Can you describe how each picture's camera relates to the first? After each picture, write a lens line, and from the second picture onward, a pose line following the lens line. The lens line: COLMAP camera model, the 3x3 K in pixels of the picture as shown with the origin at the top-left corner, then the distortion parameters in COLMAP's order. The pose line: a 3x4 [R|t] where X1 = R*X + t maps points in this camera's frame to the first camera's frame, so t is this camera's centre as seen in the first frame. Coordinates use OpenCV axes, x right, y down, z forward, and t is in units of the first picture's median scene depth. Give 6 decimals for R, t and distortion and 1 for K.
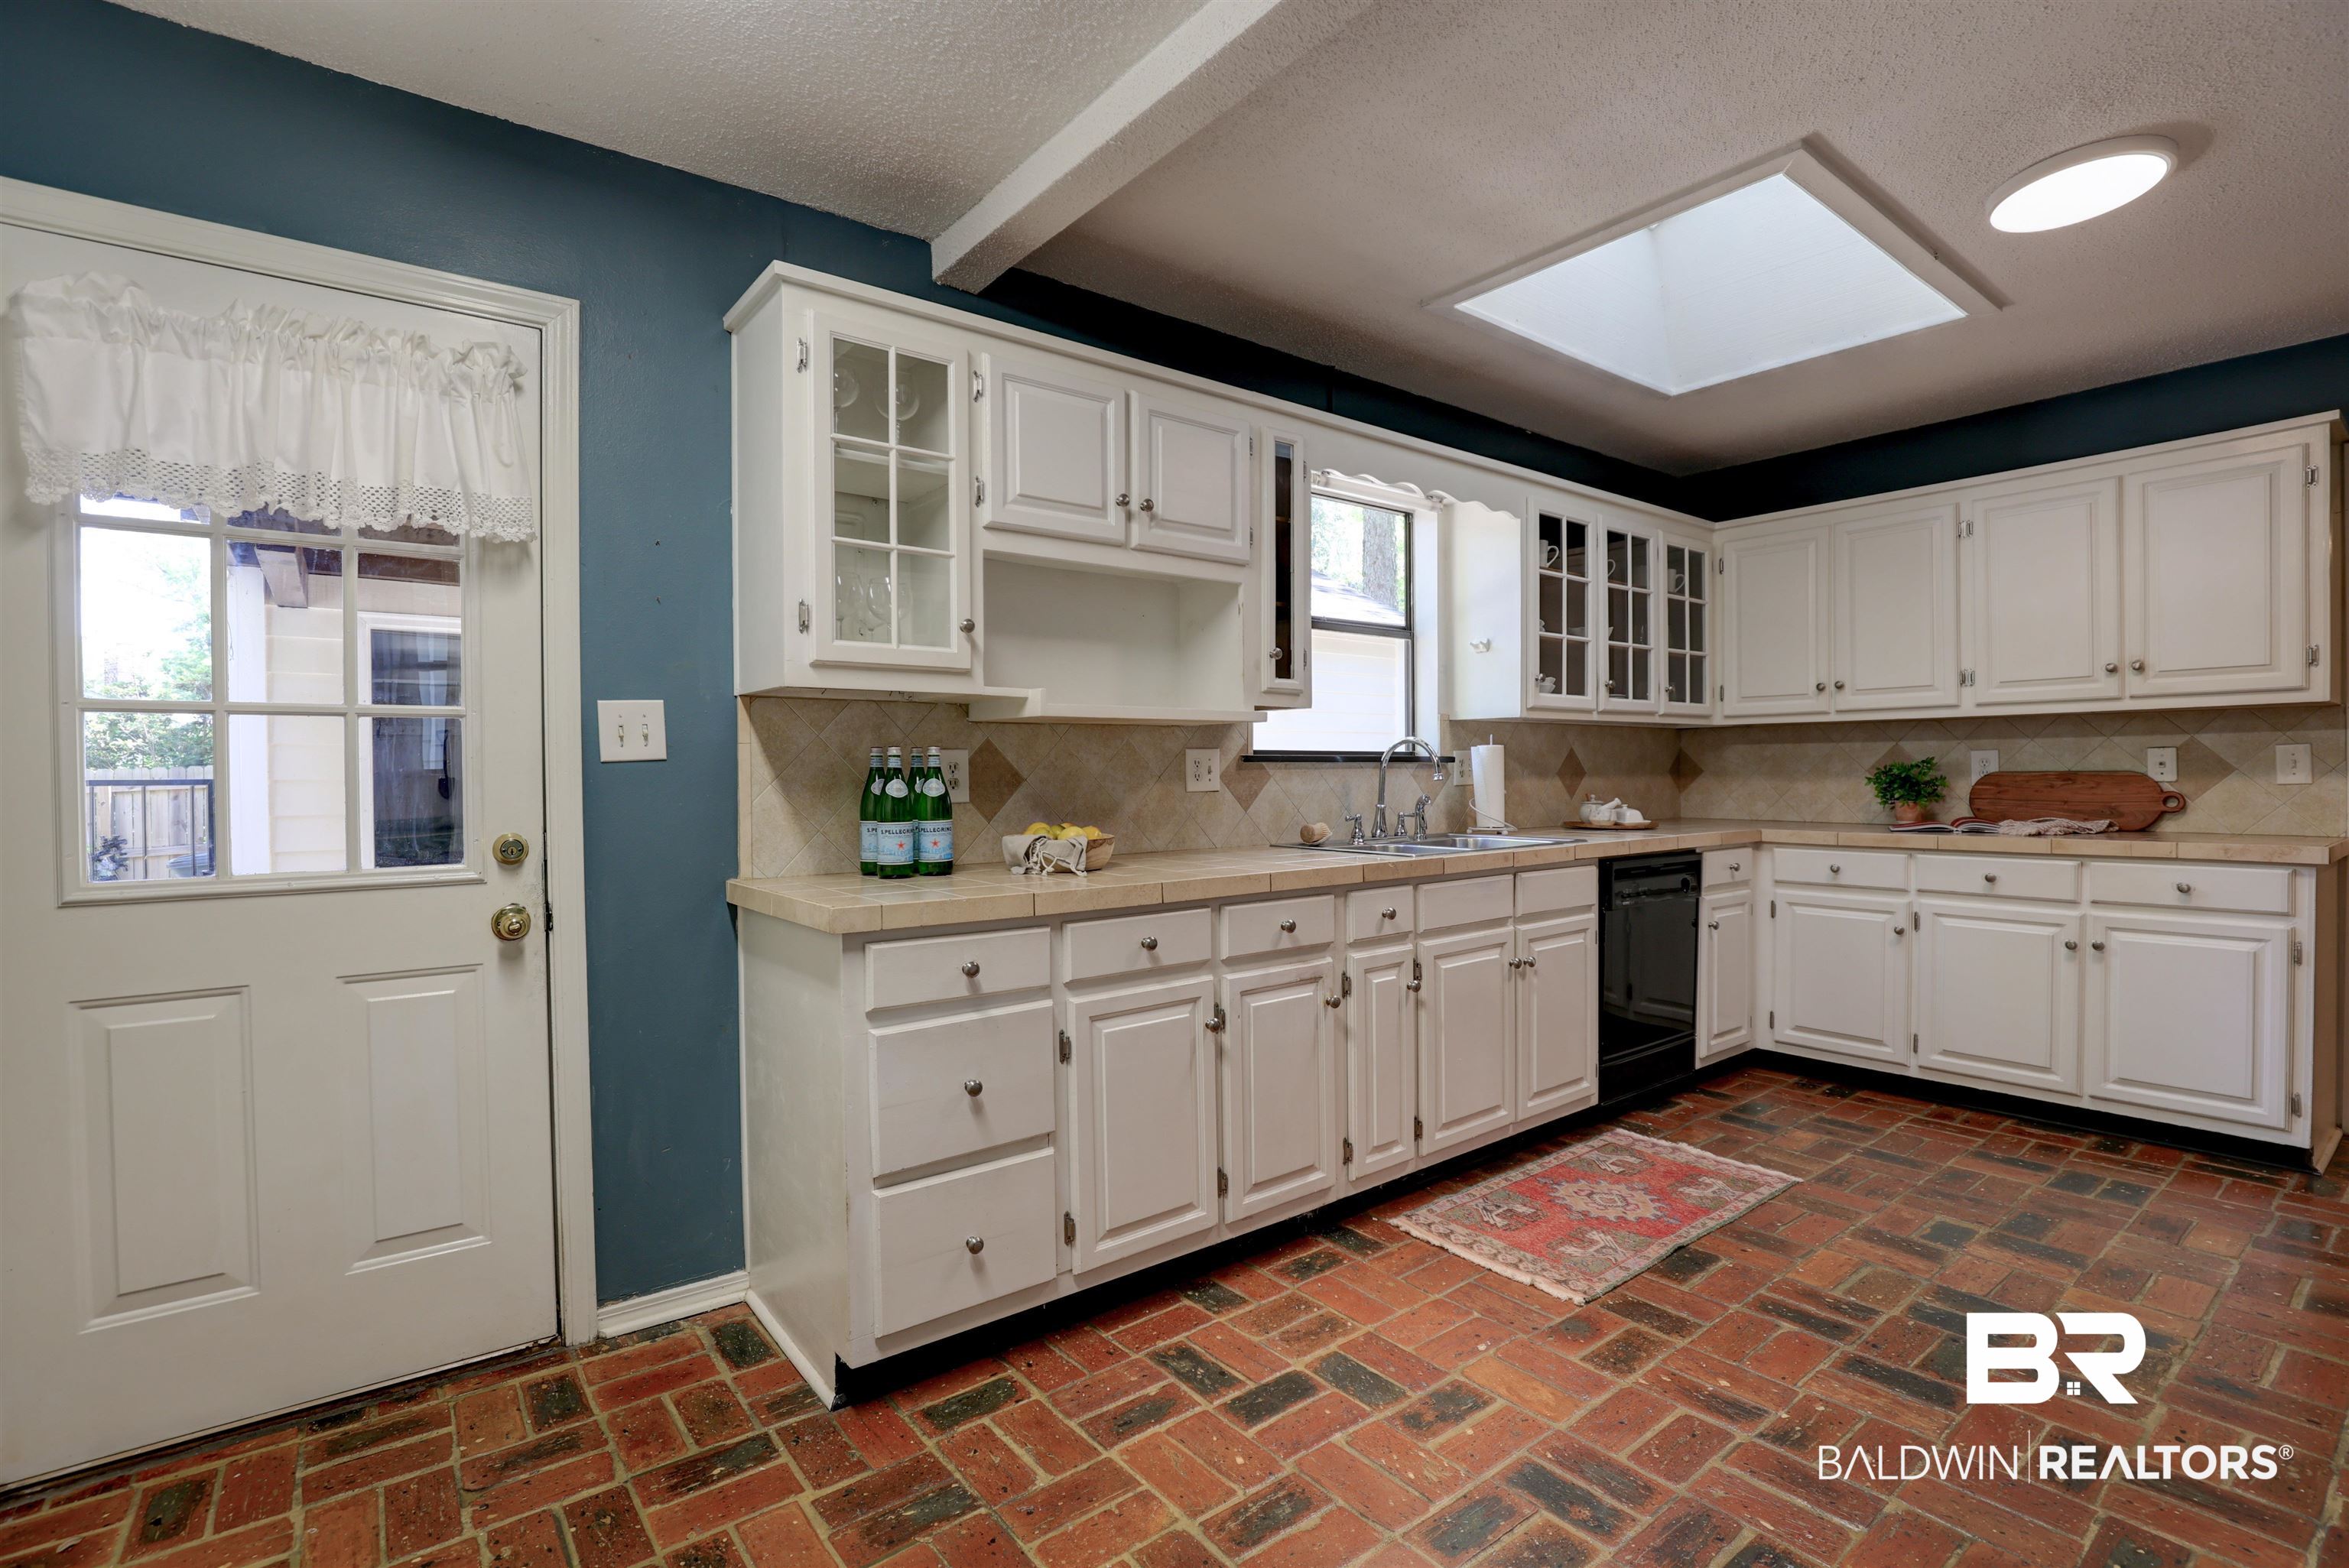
lens RADIAL K [[1092.3, 0, 1174.4], [0, 1092.3, 787.9], [0, 0, 1]] dist [-0.038515, 0.010942]
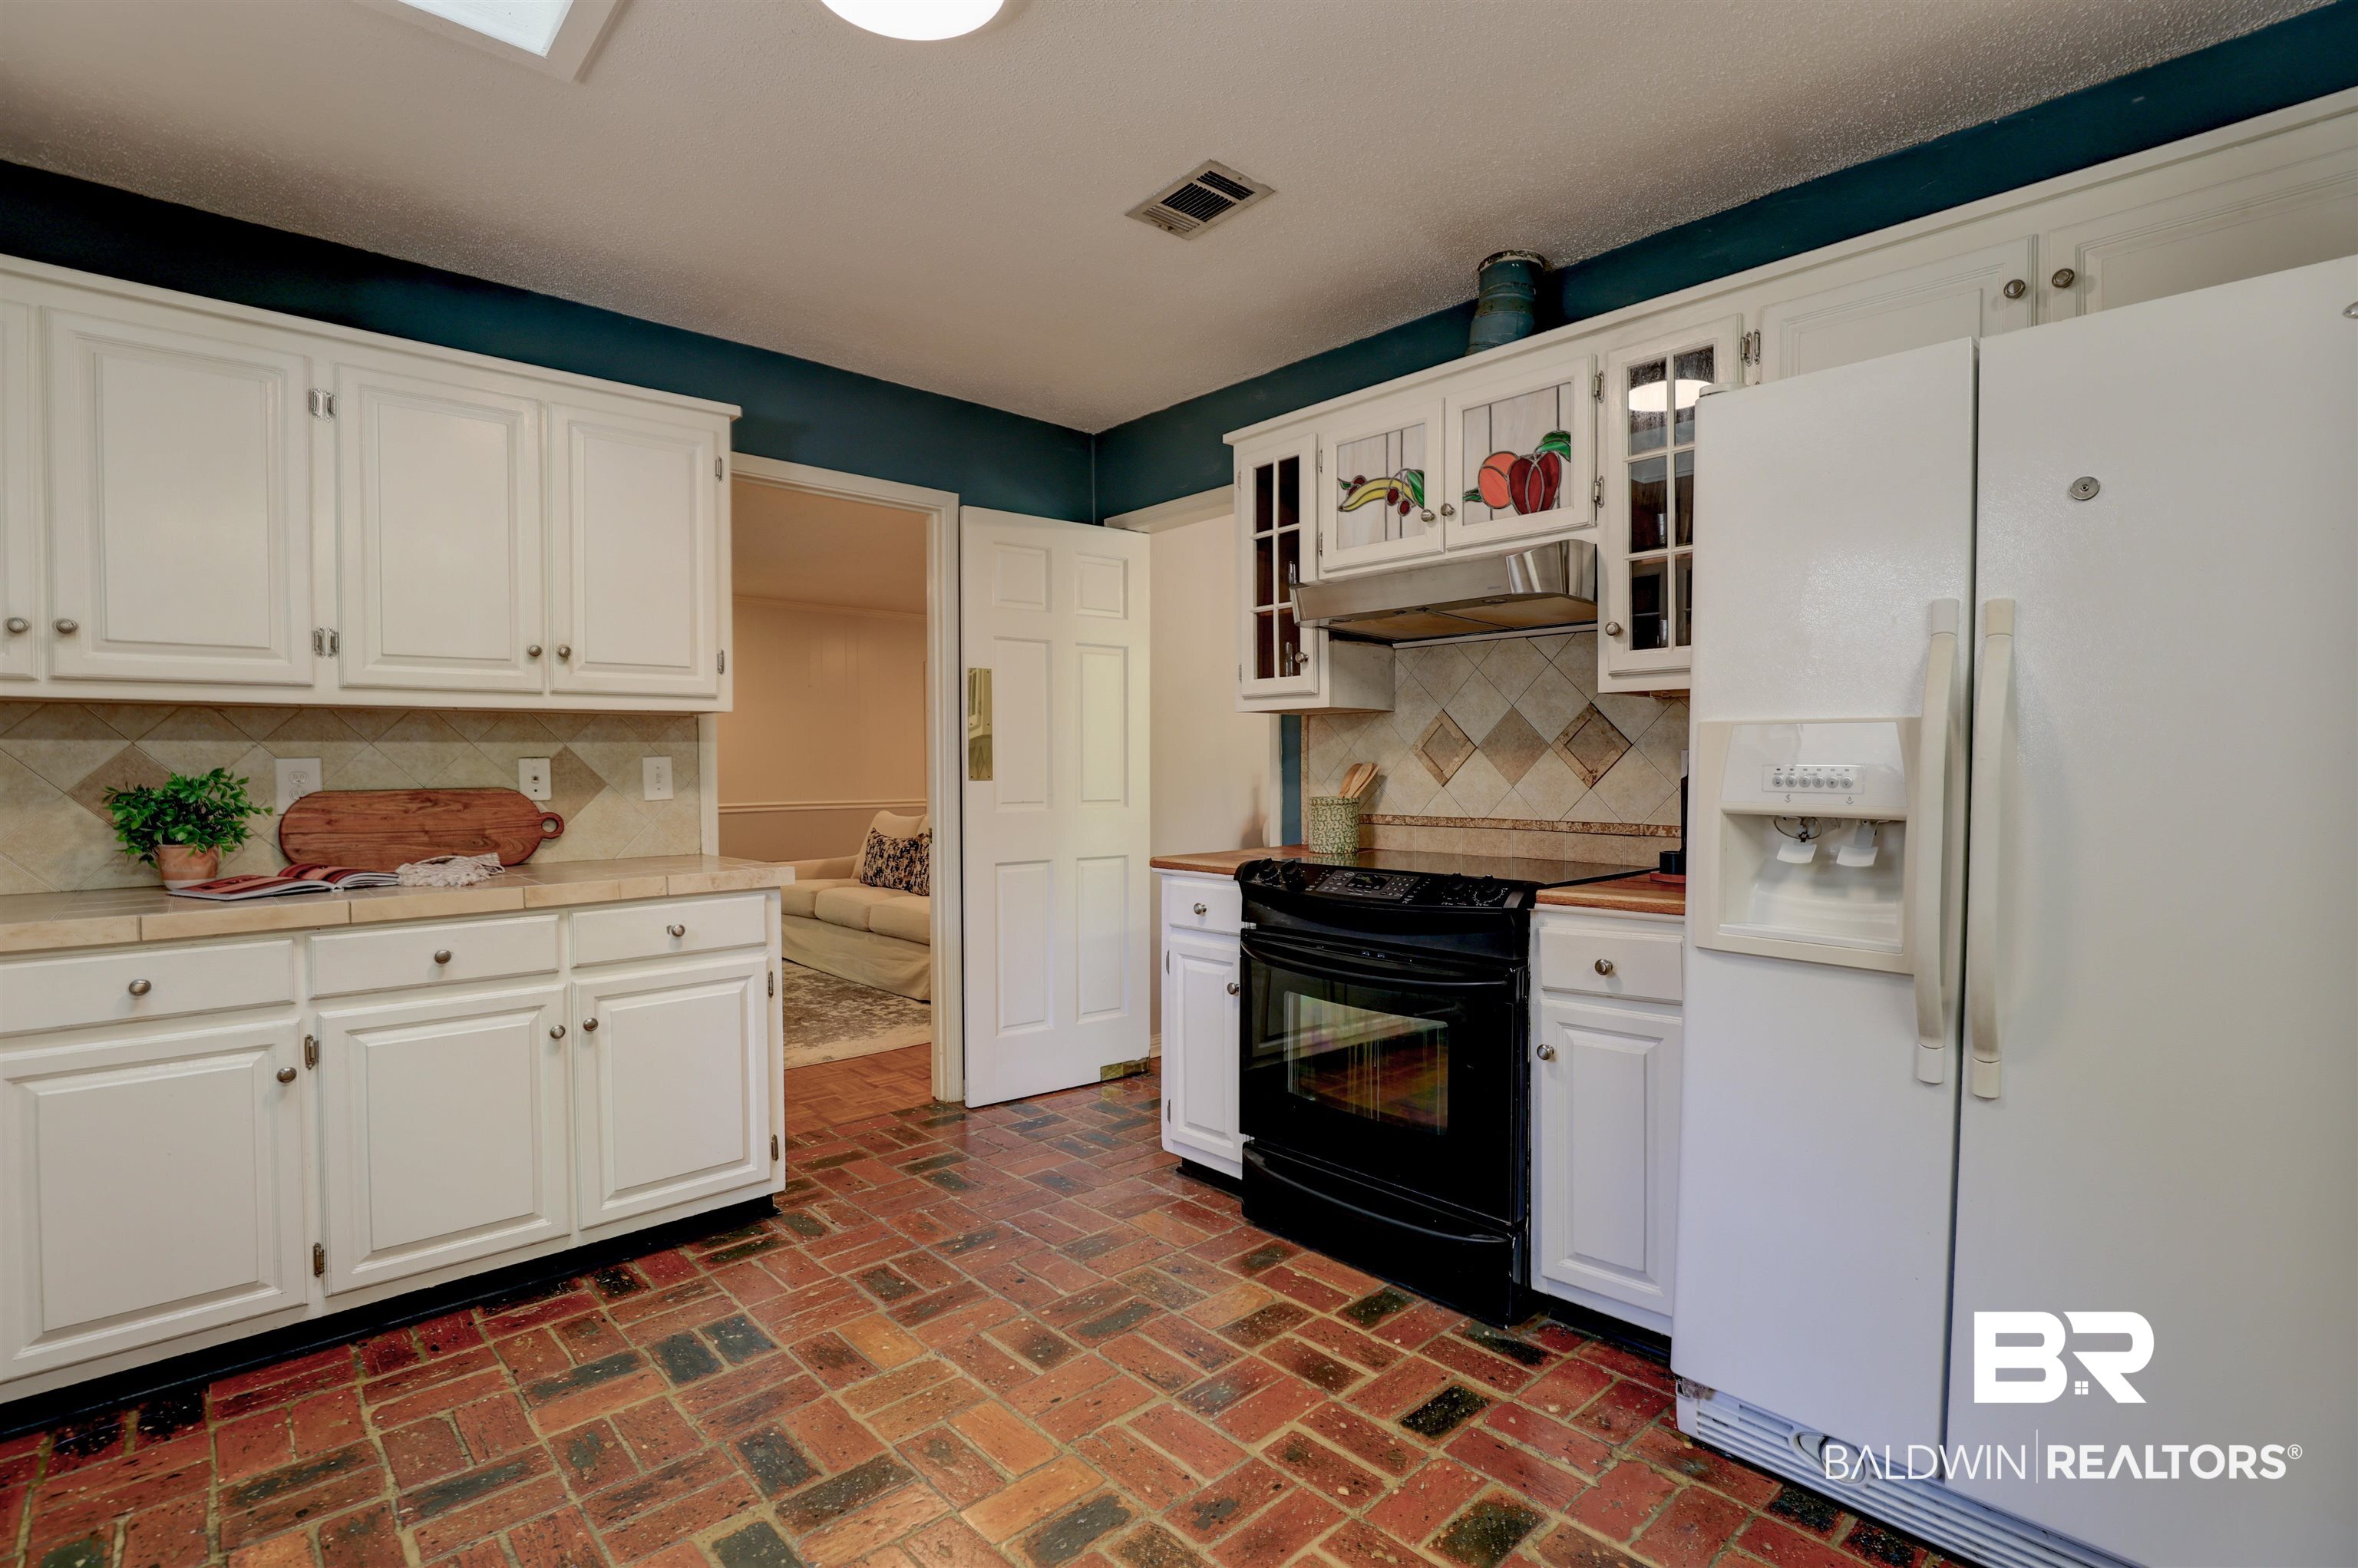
lens RADIAL K [[1085.7, 0, 1179.9], [0, 1085.7, 786.2], [0, 0, 1]] dist [-0.038446, 0.008231]
pose [[-0.093172, -0.010797, 0.995591, 0.082662], [0.023448, 0.999640, 0.013035, -0.016250], [-0.995374, 0.024560, -0.092886, 0.611428]]
